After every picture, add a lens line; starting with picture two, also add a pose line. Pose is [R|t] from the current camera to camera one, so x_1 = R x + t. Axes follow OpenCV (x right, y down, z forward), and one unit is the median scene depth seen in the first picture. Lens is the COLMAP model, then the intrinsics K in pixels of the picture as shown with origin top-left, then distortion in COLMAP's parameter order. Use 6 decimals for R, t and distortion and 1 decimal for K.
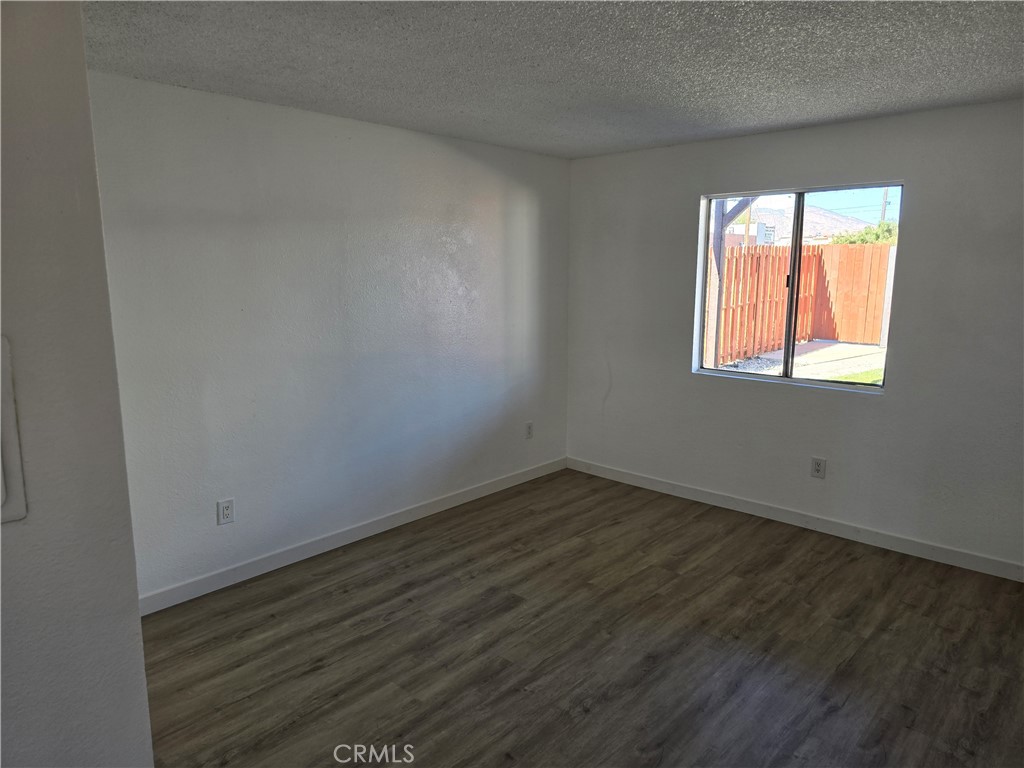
lens RADIAL K [[687.3, 0, 507.4], [0, 687.3, 381.0], [0, 0, 1]] dist [0.045392, -0.011180]
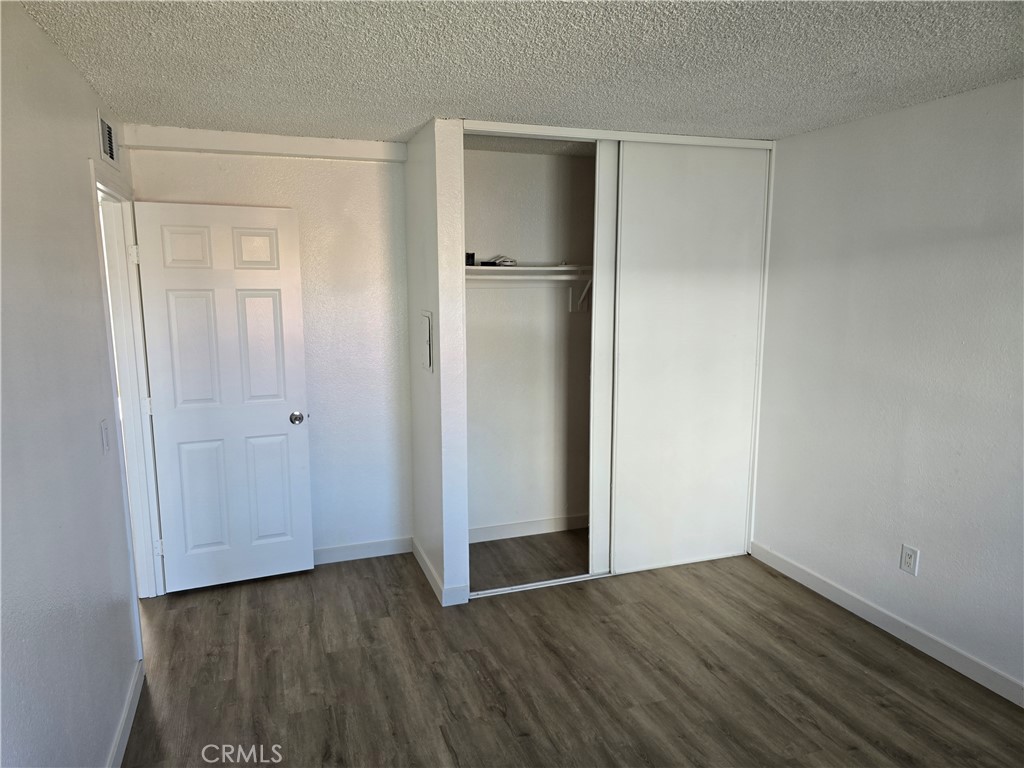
lens RADIAL K [[687.3, 0, 508.2], [0, 687.3, 386.9], [0, 0, 1]] dist [0.045392, -0.011180]
pose [[-0.461841, 0.137149, -0.876295, 0.694804], [-0.142956, 0.963546, 0.226148, -0.184711], [0.875366, 0.229716, -0.425399, 1.010518]]
